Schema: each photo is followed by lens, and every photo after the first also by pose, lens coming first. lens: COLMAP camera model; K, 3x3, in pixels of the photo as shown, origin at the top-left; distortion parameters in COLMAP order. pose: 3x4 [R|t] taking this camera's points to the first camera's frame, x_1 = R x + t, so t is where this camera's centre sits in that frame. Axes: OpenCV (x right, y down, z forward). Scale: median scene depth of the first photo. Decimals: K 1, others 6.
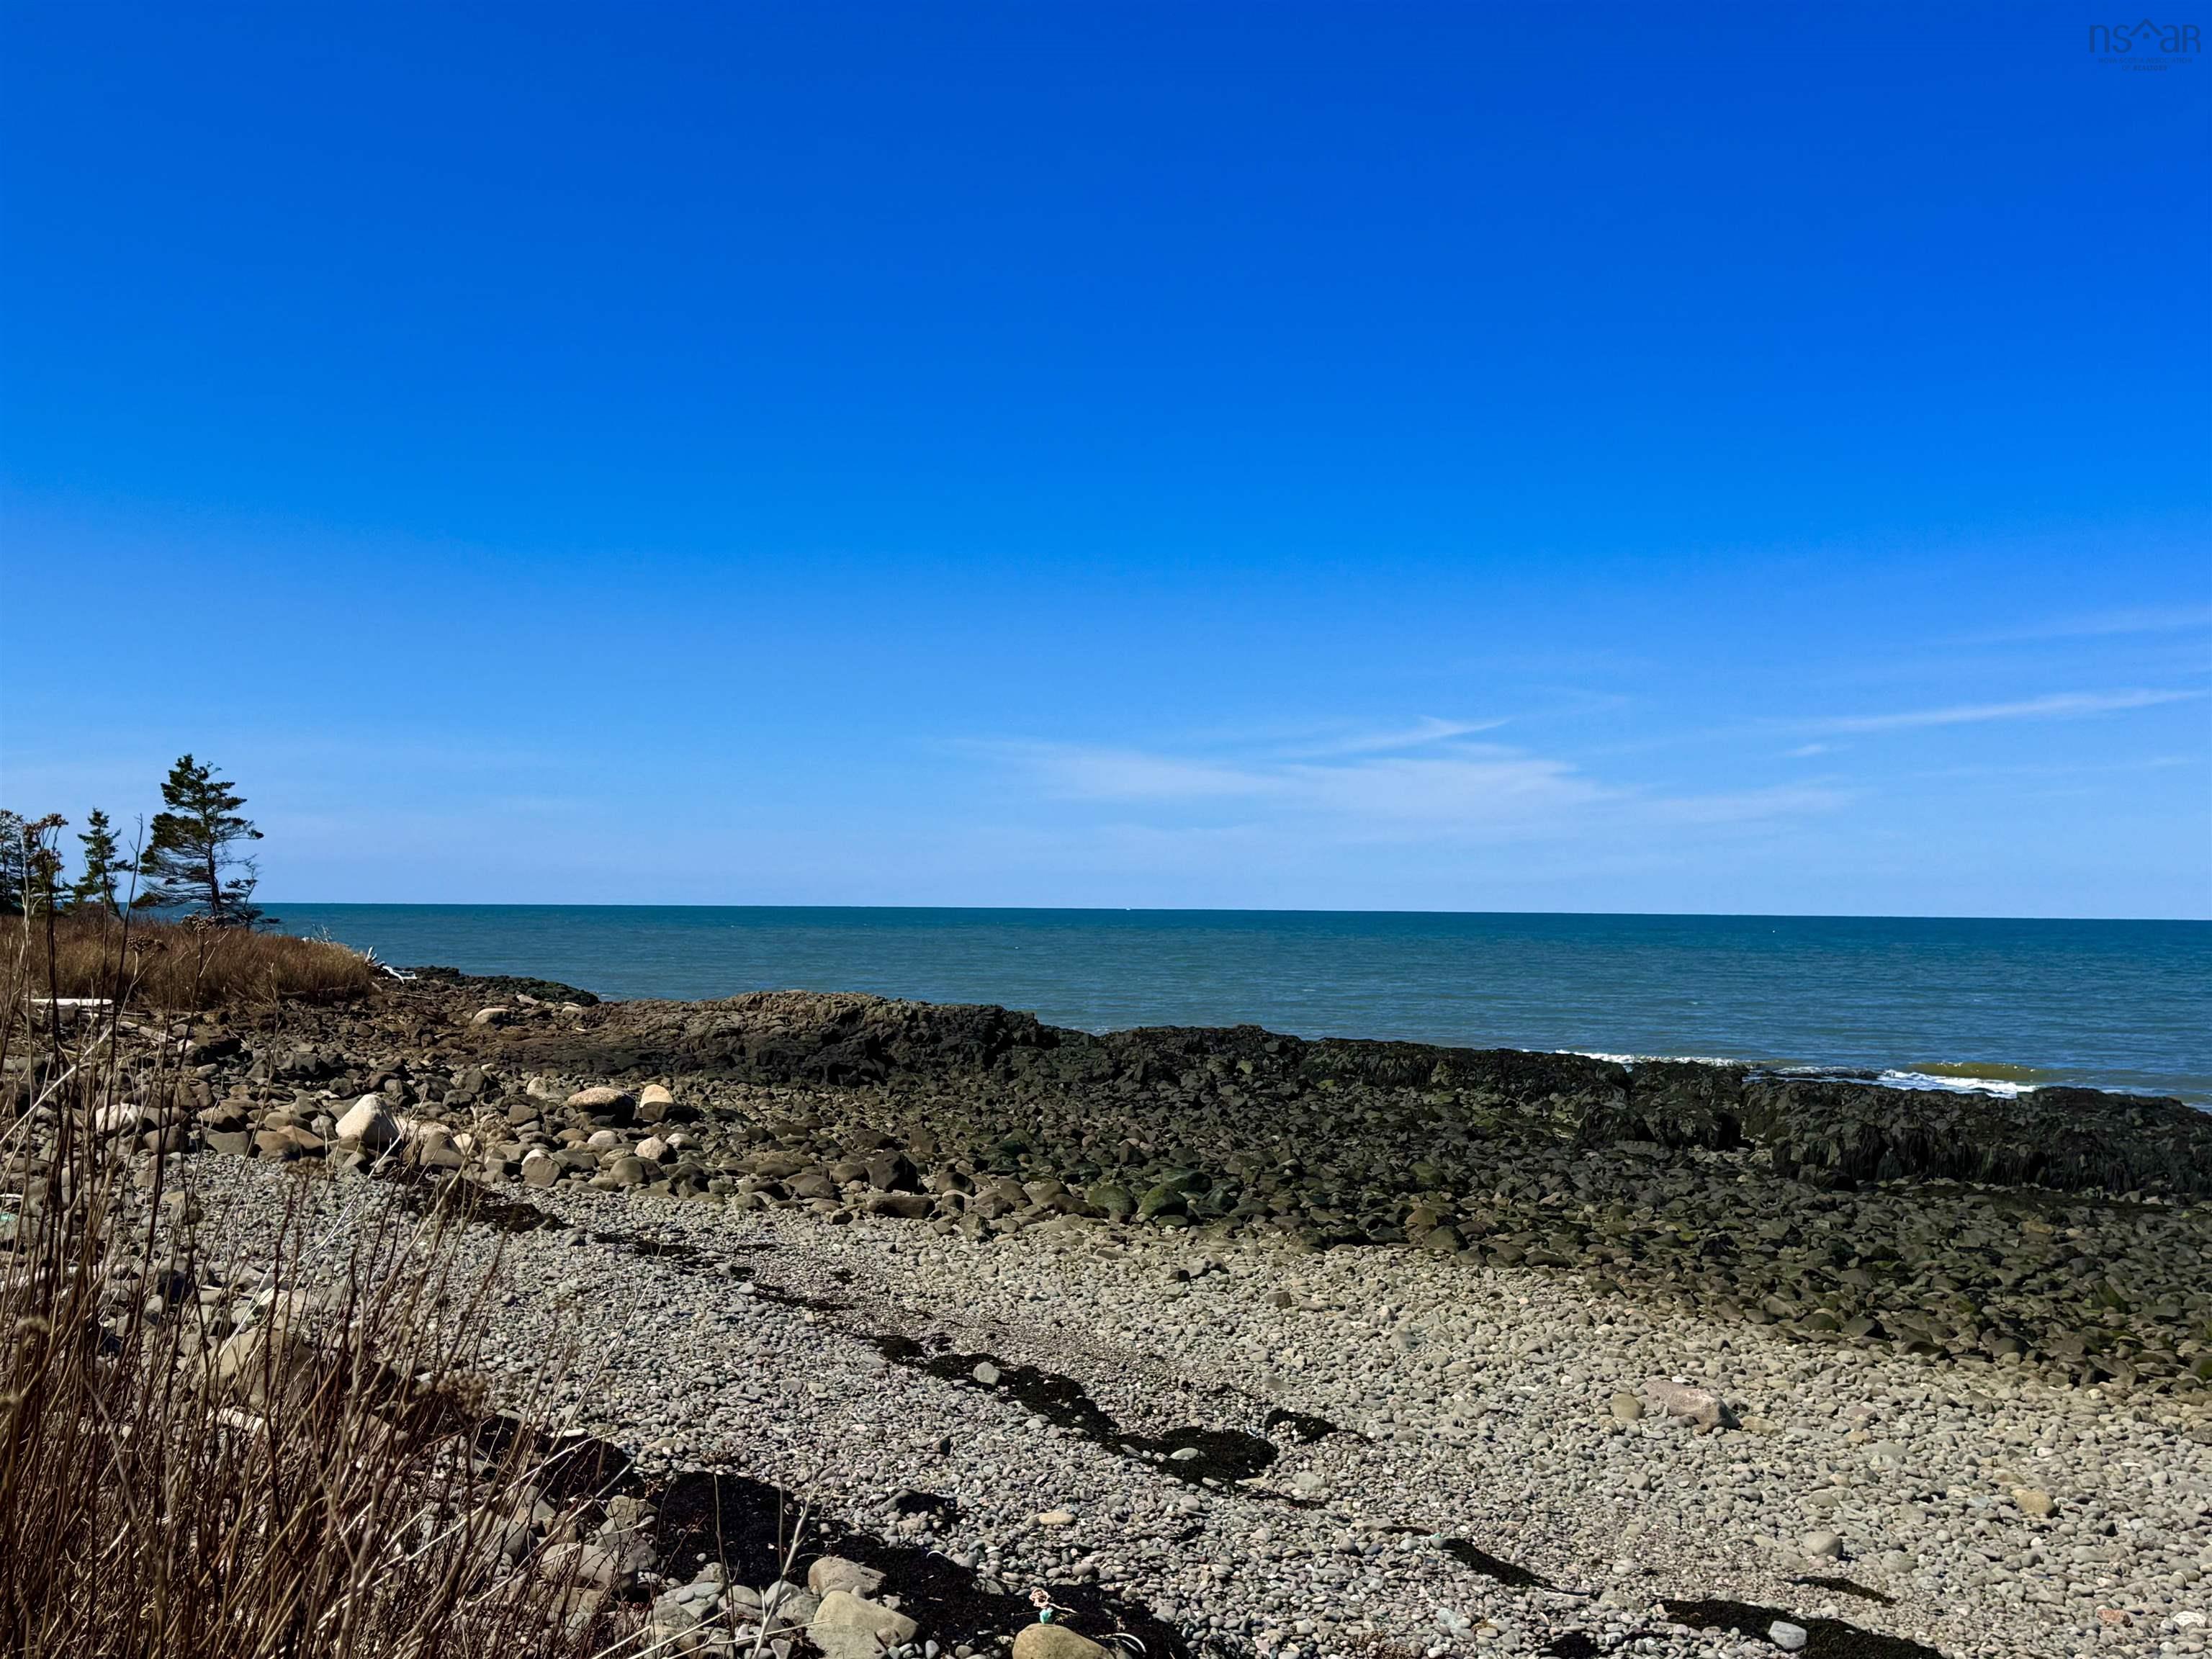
lens RADIAL K [[2094.4, 0, 1105.5], [0, 2094.4, 829.6], [0, 0, 1]] dist [0.019213, 0.000000]
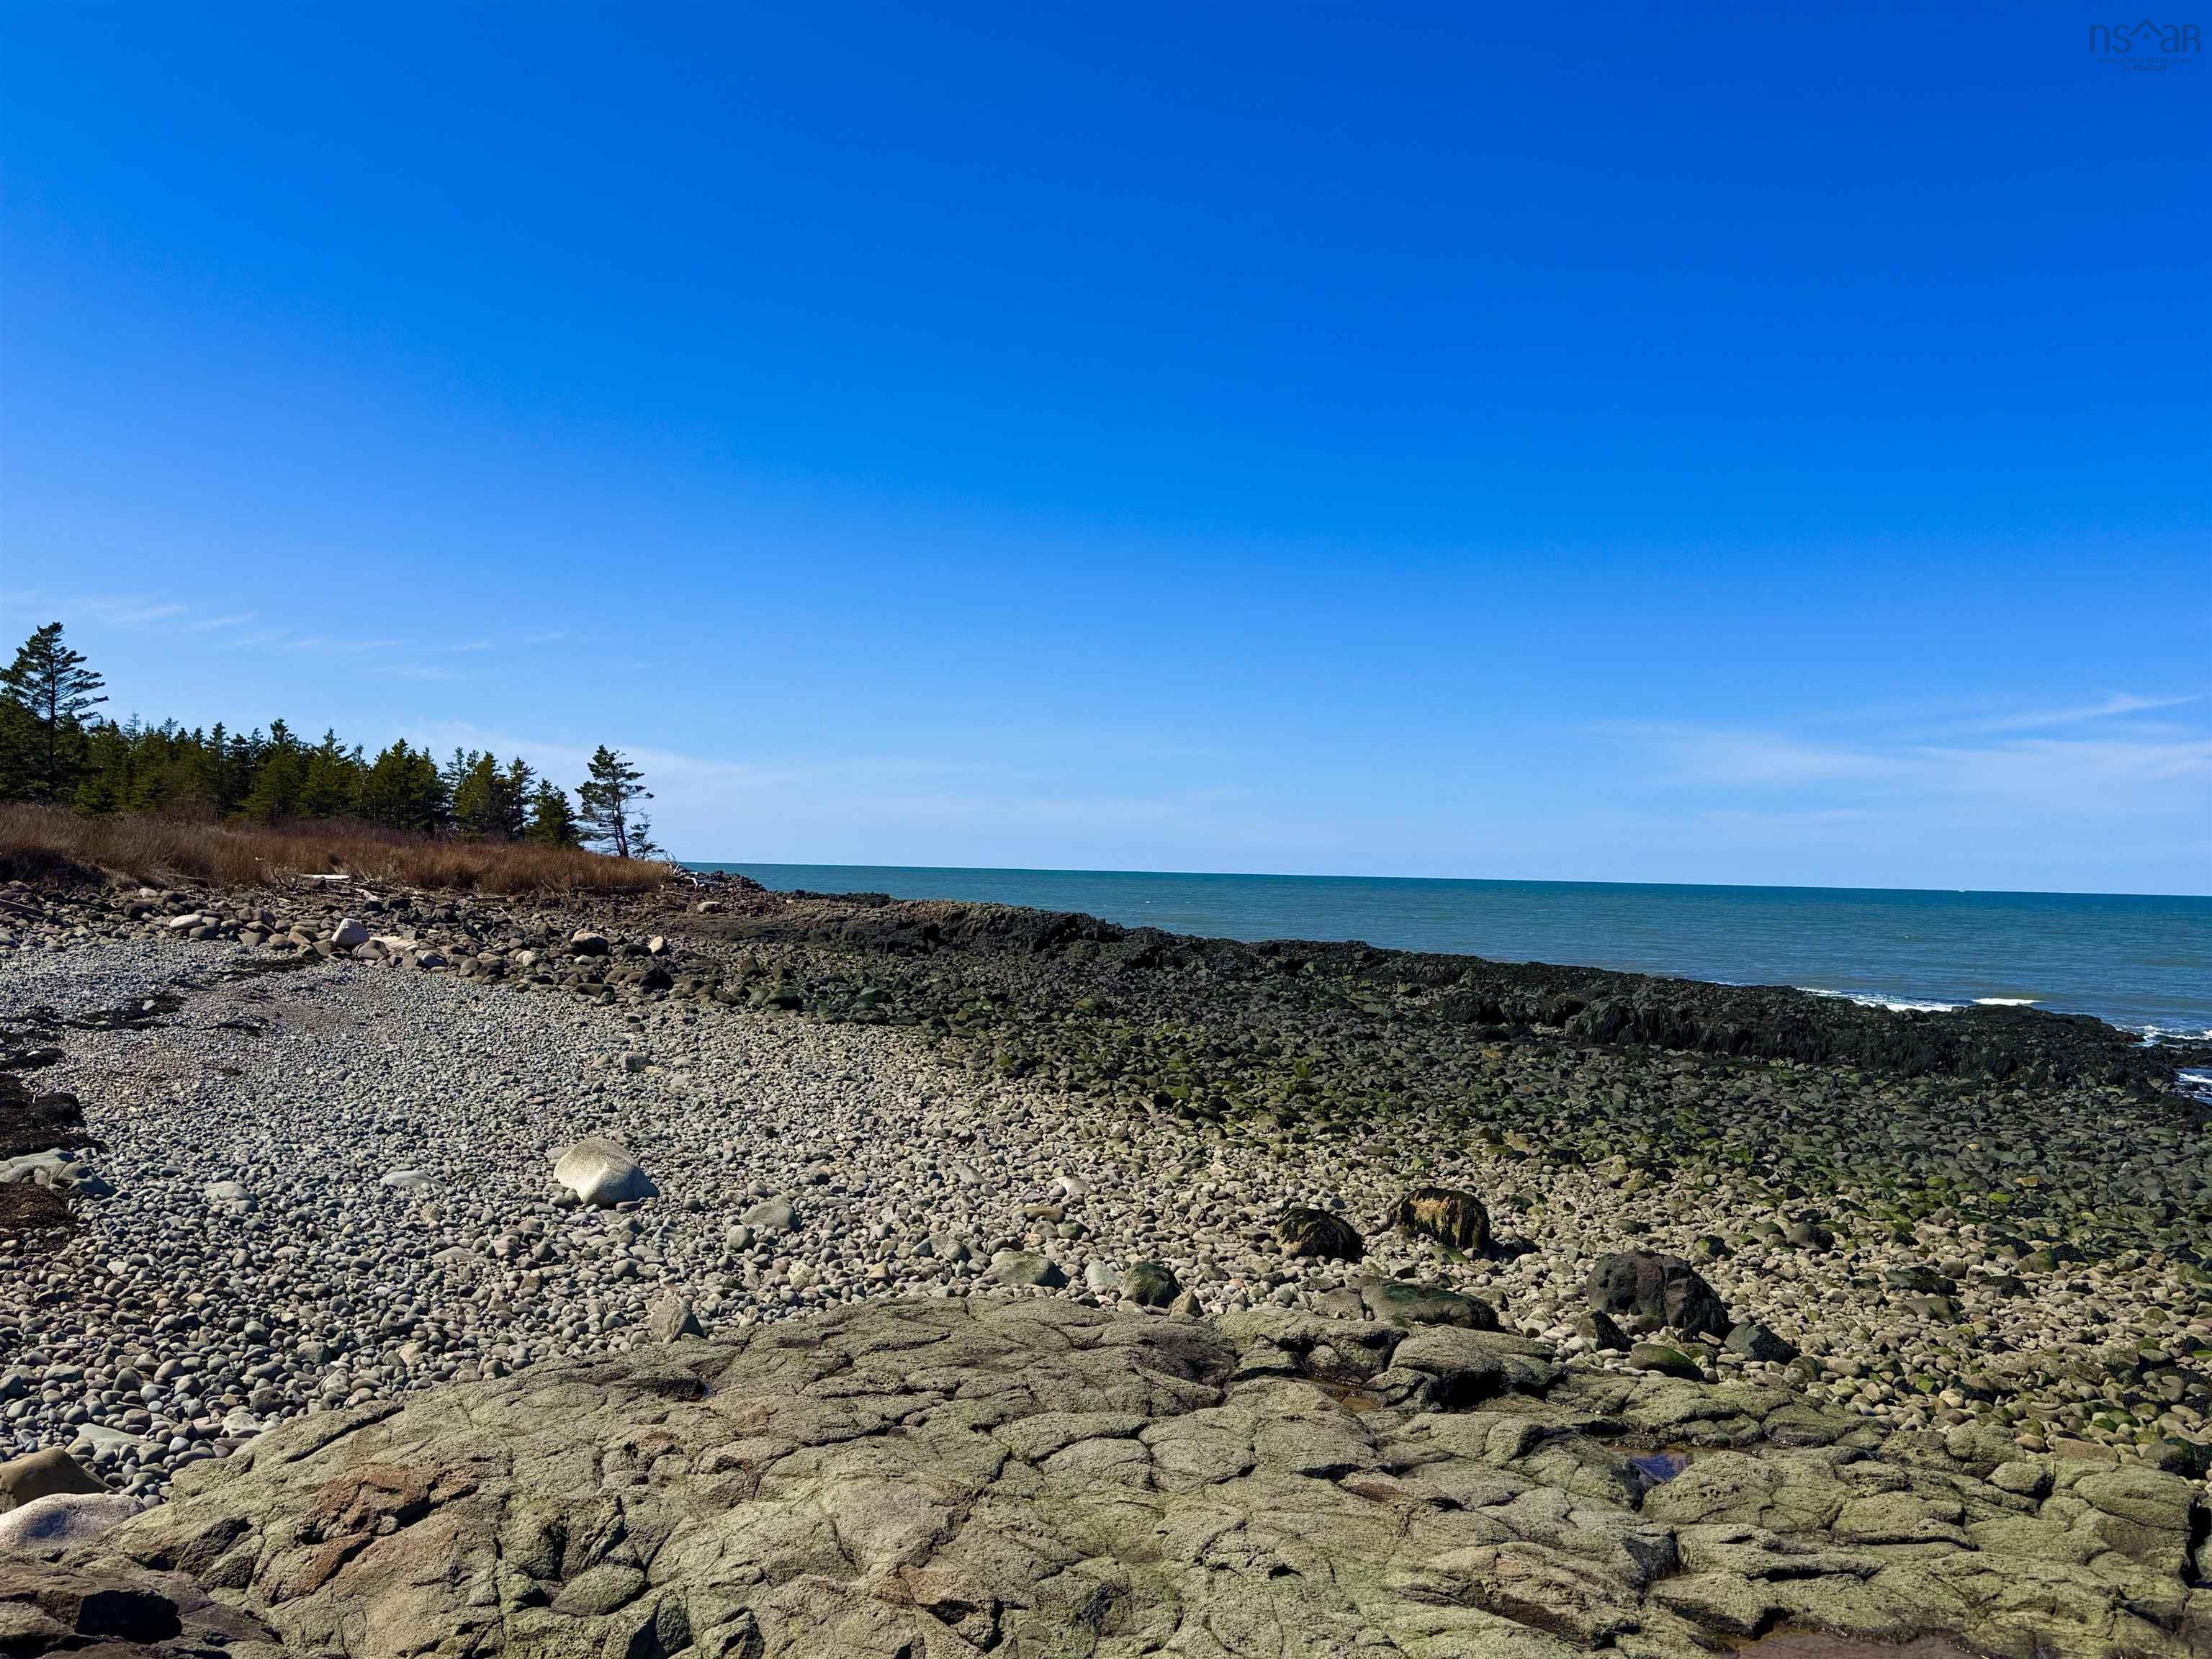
lens RADIAL K [[1833.6, 0, 1104.4], [0, 1833.6, 827.7], [0, 0, 1]] dist [0.006244, 0.002001]
pose [[0.940366, 0.000627, -0.340164, 0.375669], [0.002455, 0.999960, 0.008628, 0.015075], [0.340156, -0.008949, 0.940326, -0.159929]]
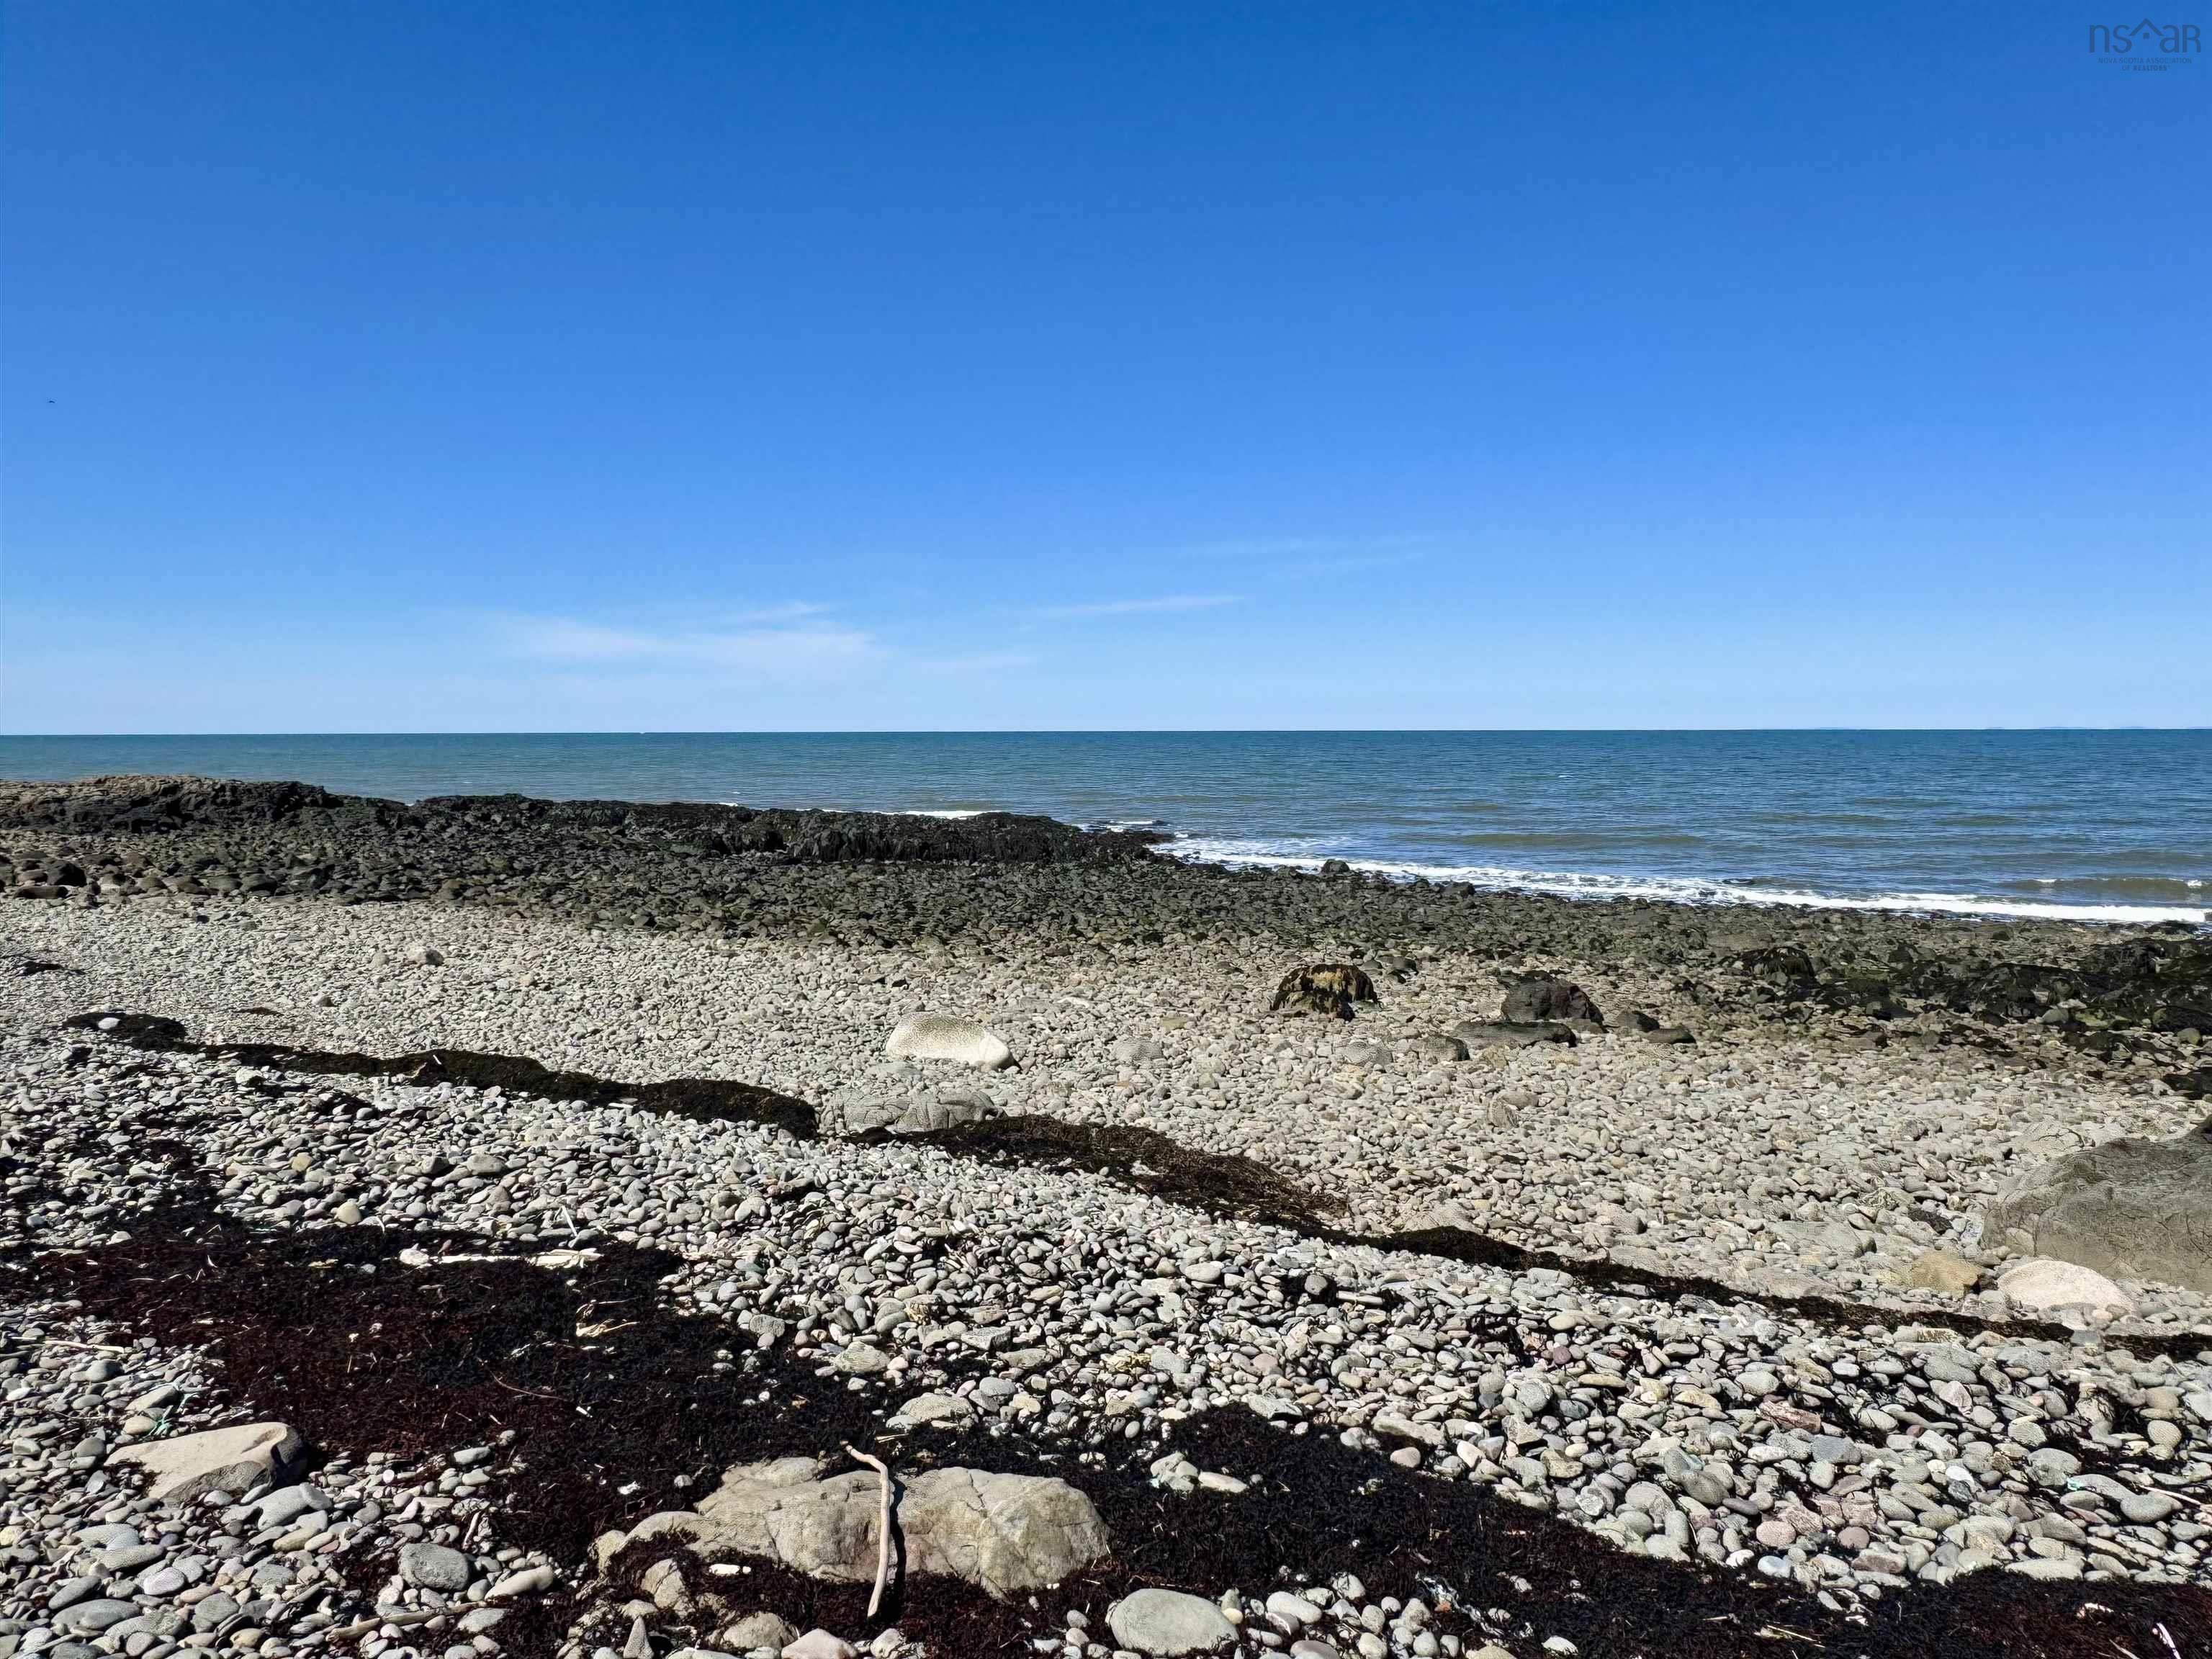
lens RADIAL K [[1381.1, 0, 1108.5], [0, 1381.1, 828.5], [0, 0, 1]] dist [-0.007871, -0.003041]
pose [[0.932553, -0.039117, 0.358908, 0.133887], [-0.000009, 0.994111, 0.108369, 0.009729], [-0.361033, -0.101064, 0.927060, -0.133084]]
